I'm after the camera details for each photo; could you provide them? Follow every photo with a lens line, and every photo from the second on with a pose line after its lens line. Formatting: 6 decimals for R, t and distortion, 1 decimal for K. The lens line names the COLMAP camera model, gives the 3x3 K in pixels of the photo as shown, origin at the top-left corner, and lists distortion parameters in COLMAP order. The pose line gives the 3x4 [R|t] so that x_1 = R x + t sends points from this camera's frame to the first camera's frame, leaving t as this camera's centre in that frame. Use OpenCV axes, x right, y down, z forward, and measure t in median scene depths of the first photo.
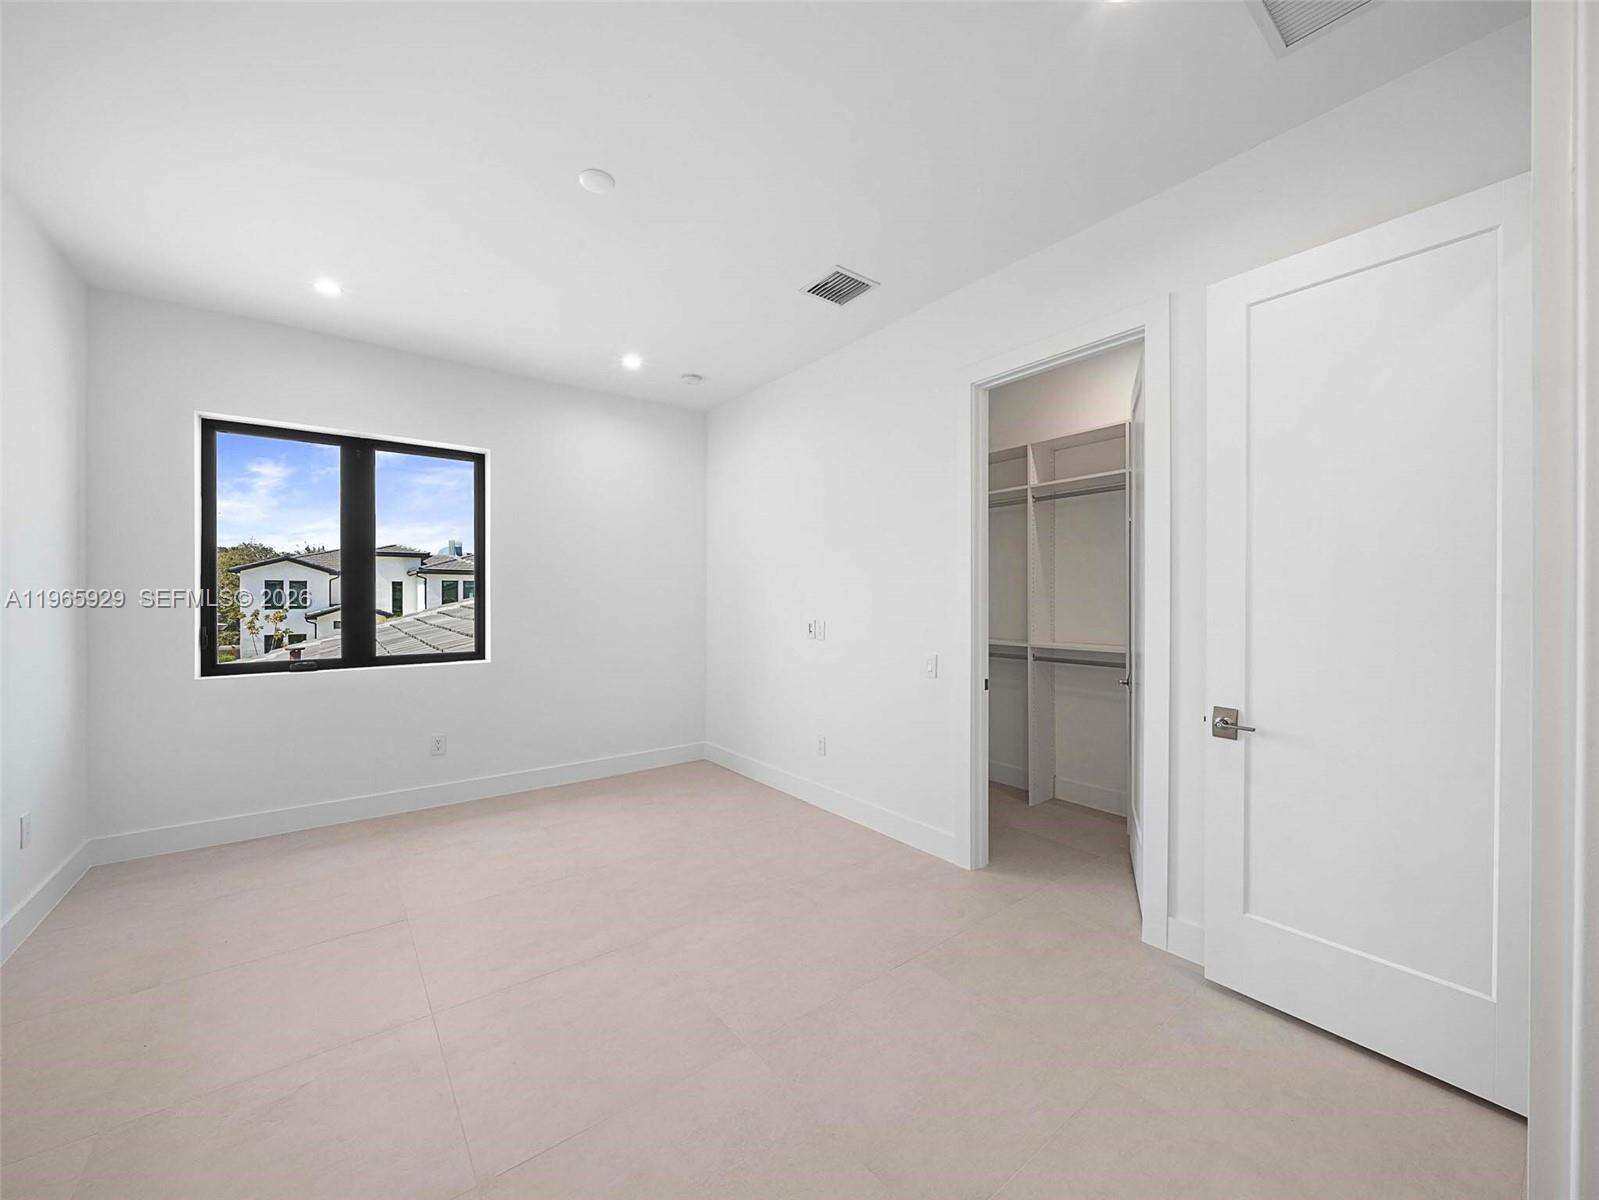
lens RADIAL K [[621.5, 0, 777.6], [0, 621.5, 605.4], [0, 0, 1]] dist [-0.001442, 0.000116]
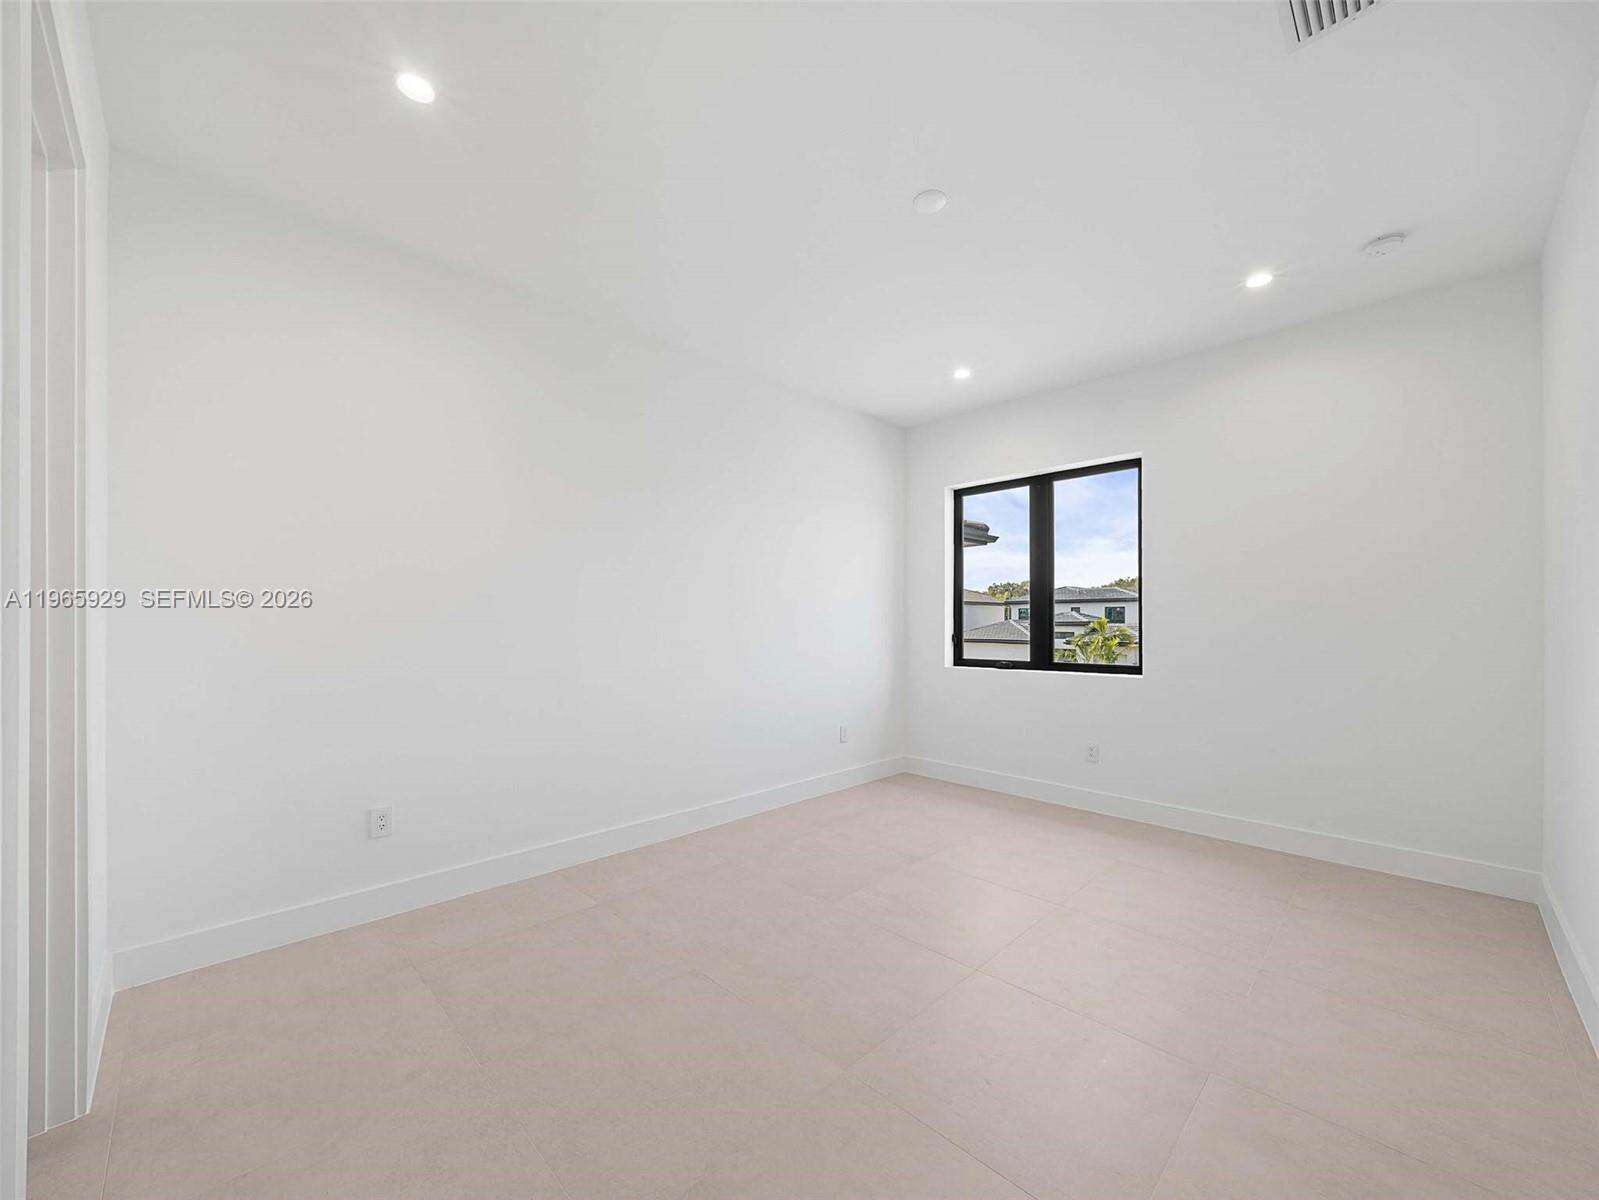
lens RADIAL K [[621.5, 0, 796.8], [0, 621.5, 622.4], [0, 0, 1]] dist [-0.001442, 0.000116]
pose [[0.134862, 0.003706, -0.990857, 0.440502], [-0.009052, 0.999956, 0.002508, 0.011225], [0.990823, 0.008631, 0.134890, 0.396700]]
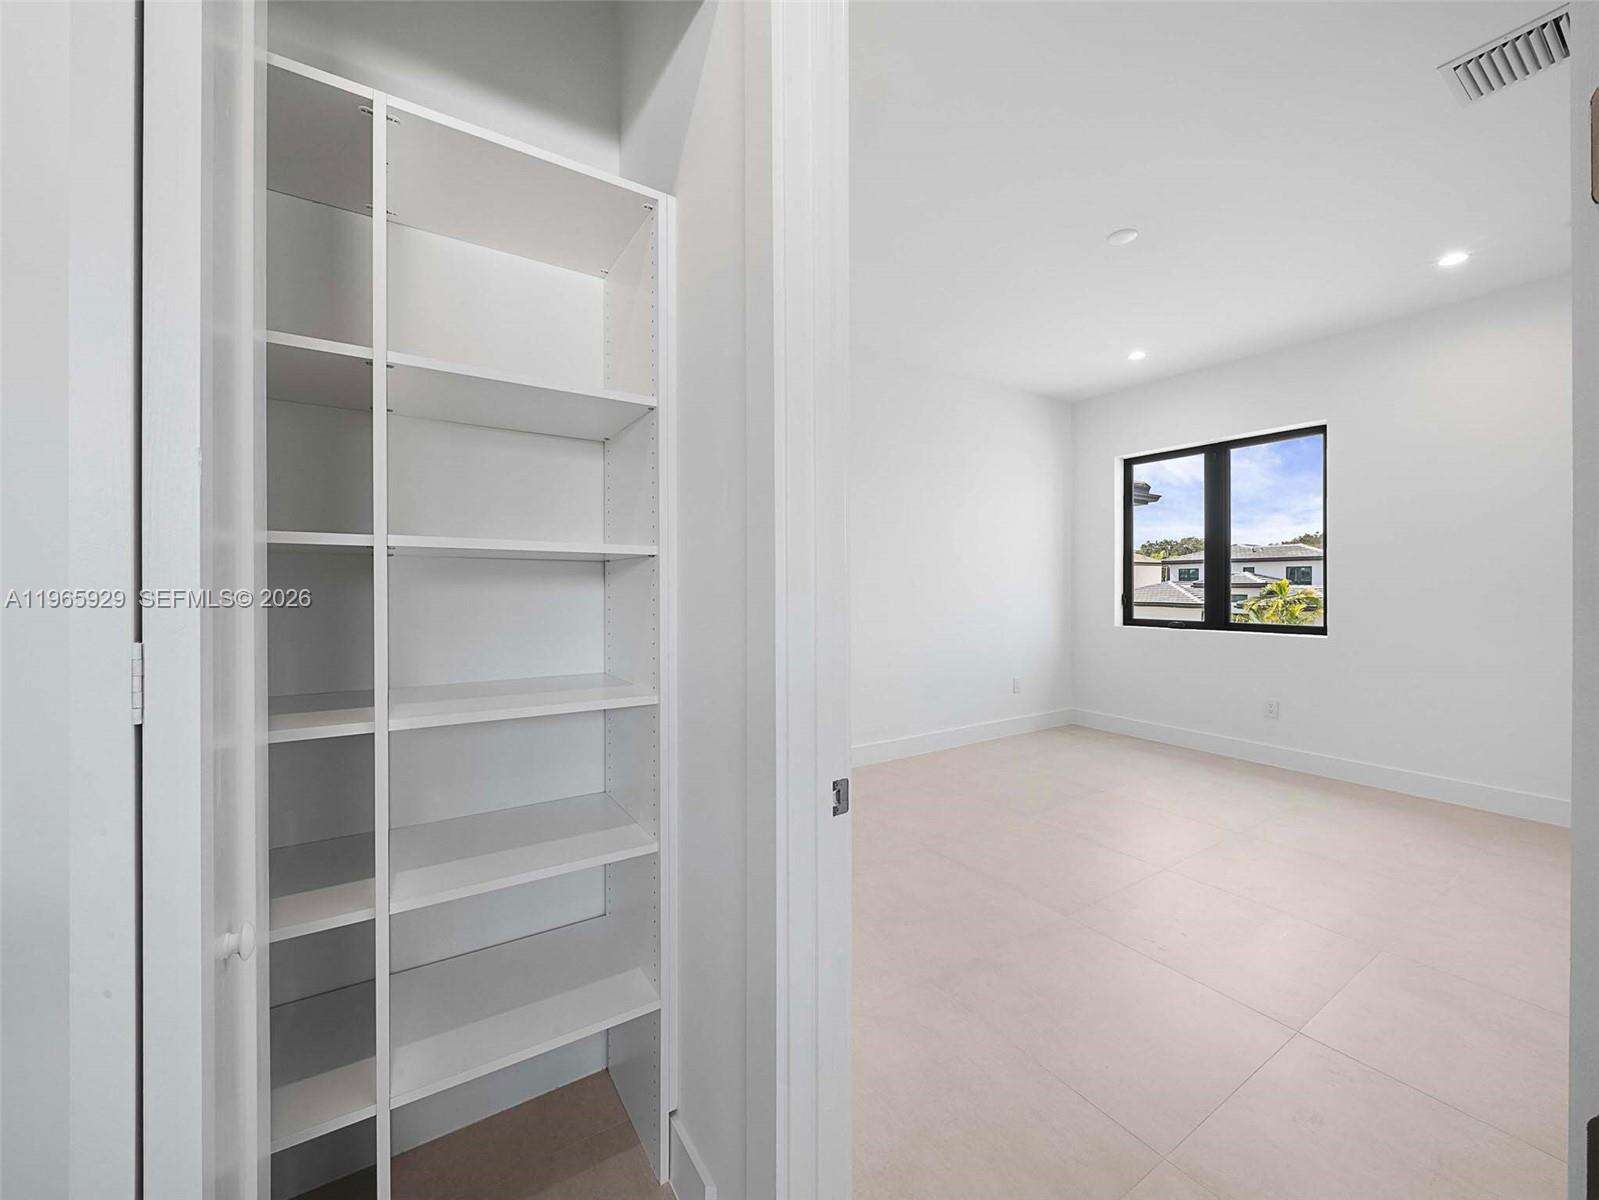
lens RADIAL K [[621.5, 0, 799.0], [0, 621.5, 588.3], [0, 0, 1]] dist [-0.001442, 0.000116]
pose [[-0.069208, 0.009678, -0.997555, 0.625743], [-0.006688, 0.999926, 0.010165, 0.010595], [0.997580, 0.007375, -0.069138, 0.271117]]
